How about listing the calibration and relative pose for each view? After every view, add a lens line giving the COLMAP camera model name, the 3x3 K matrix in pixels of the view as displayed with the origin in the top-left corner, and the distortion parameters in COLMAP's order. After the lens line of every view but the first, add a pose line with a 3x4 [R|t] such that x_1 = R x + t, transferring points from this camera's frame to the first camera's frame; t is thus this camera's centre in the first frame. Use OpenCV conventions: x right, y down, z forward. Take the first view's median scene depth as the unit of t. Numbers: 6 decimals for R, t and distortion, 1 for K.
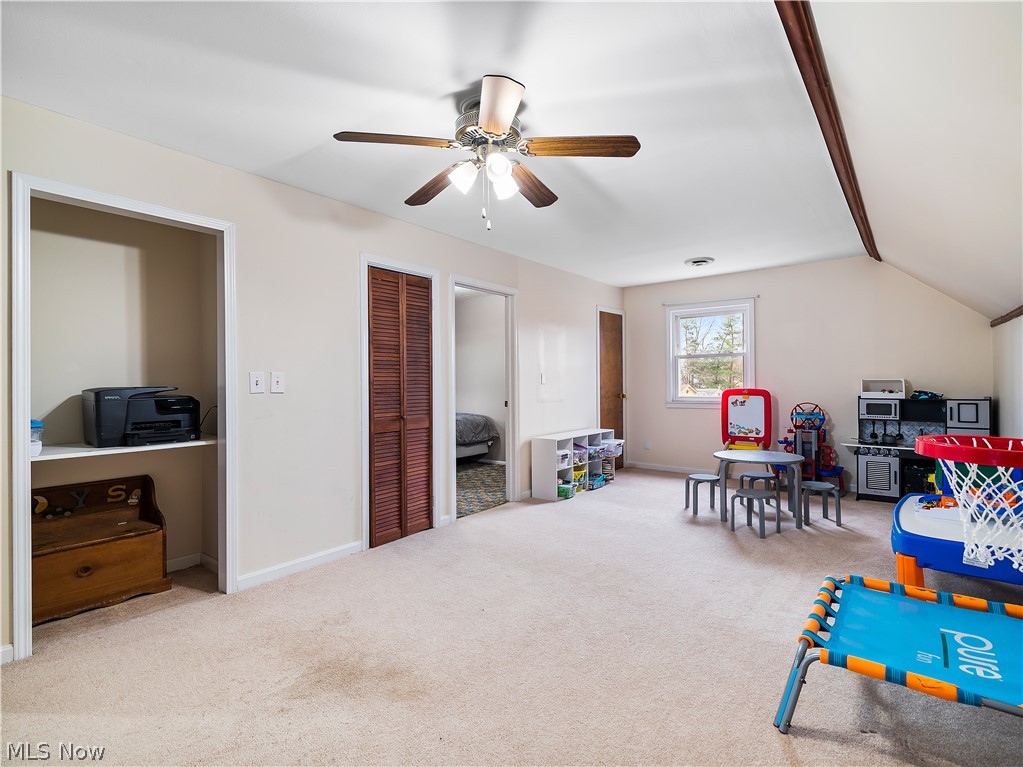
lens RADIAL K [[504.0, 0, 507.0], [0, 504.0, 373.0], [0, 0, 1]] dist [0.000828, -0.001143]
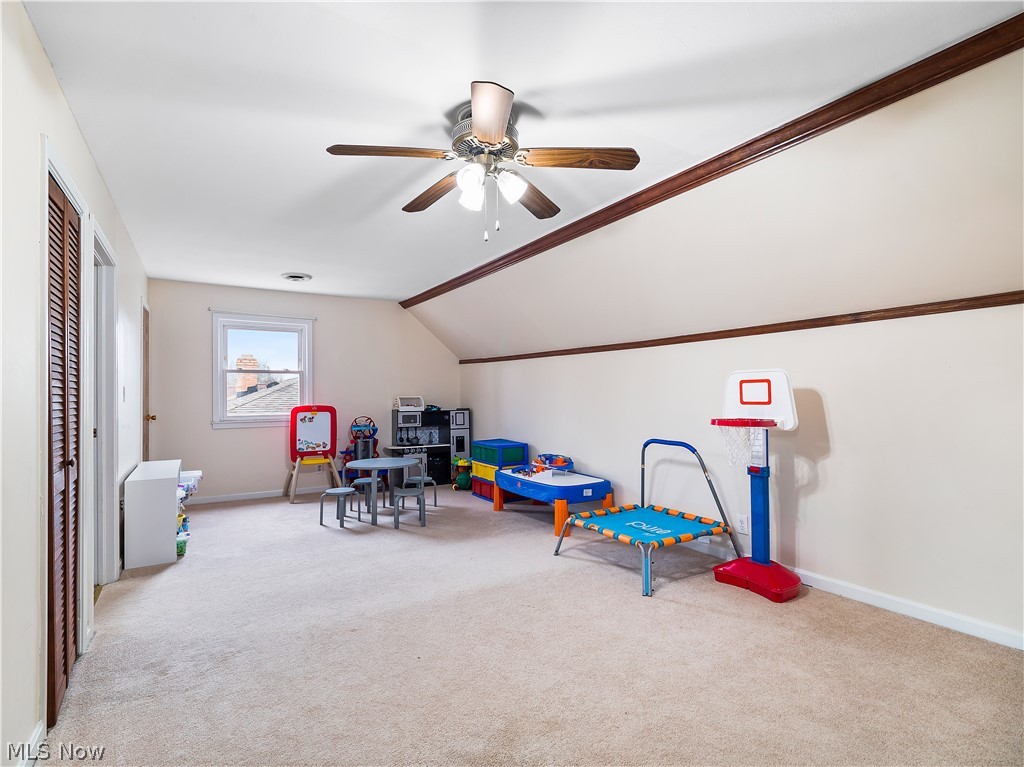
lens RADIAL K [[504.5, 0, 507.5], [0, 504.5, 373.0], [0, 0, 1]] dist [0.000828, -0.001143]
pose [[0.331908, 0.050968, 0.941934, -0.448993], [-0.012831, 0.998691, -0.049517, 0.011872], [-0.943225, 0.004349, 0.332127, 0.305857]]
